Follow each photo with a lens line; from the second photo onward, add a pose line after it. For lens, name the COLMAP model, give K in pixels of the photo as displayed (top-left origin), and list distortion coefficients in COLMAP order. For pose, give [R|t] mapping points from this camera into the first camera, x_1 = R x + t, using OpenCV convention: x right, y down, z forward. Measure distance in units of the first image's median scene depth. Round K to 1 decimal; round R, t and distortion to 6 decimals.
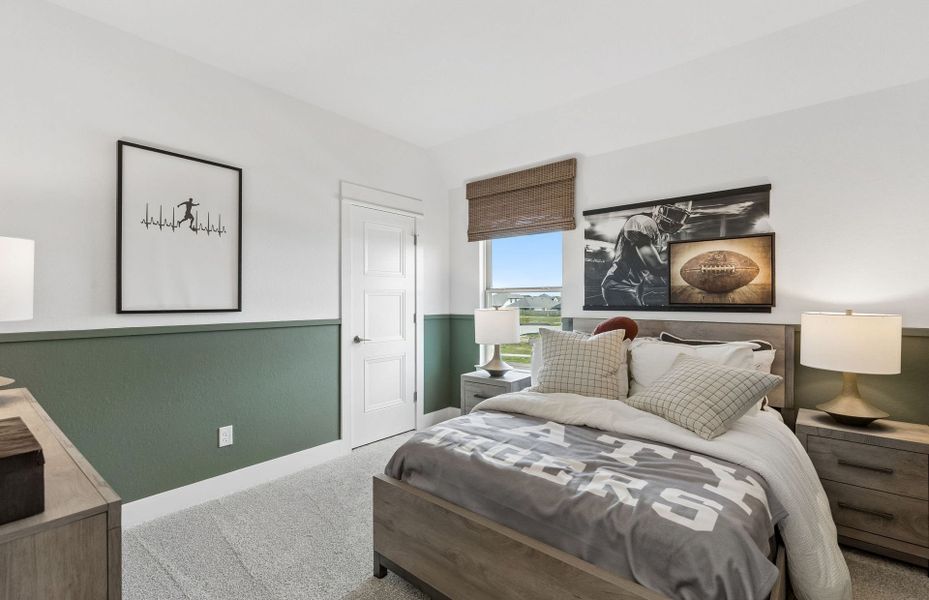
lens RADIAL K [[416.2, 0, 463.7], [0, 416.2, 299.7], [0, 0, 1]] dist [0.000547, -0.000058]
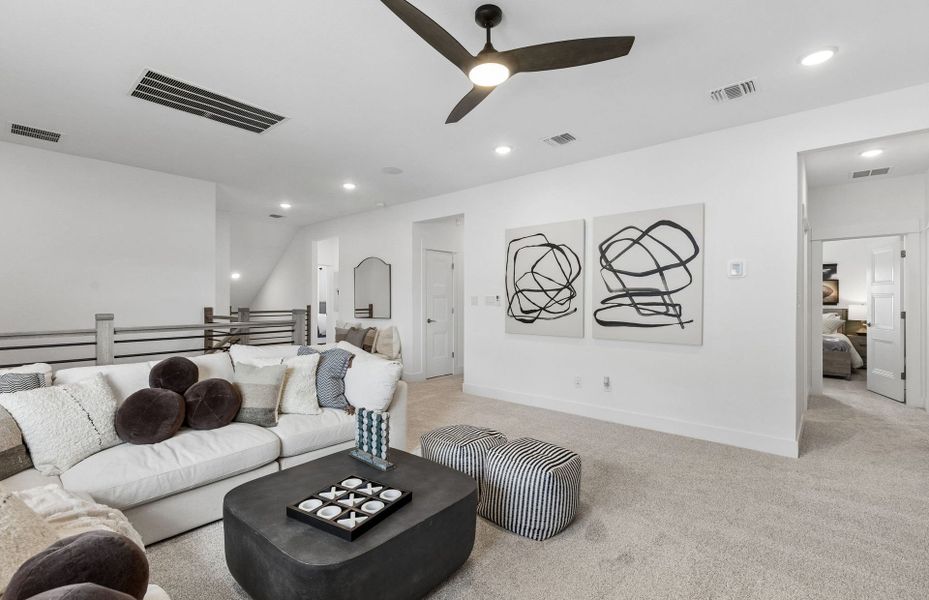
lens RADIAL K [[416.2, 0, 463.5], [0, 416.2, 298.7], [0, 0, 1]] dist [0.000547, -0.000058]
pose [[0.999721, -0.004627, -0.023175, -1.994160], [0.004742, 0.999977, 0.004943, -0.045760], [0.023152, -0.005051, 0.999719, -2.189036]]
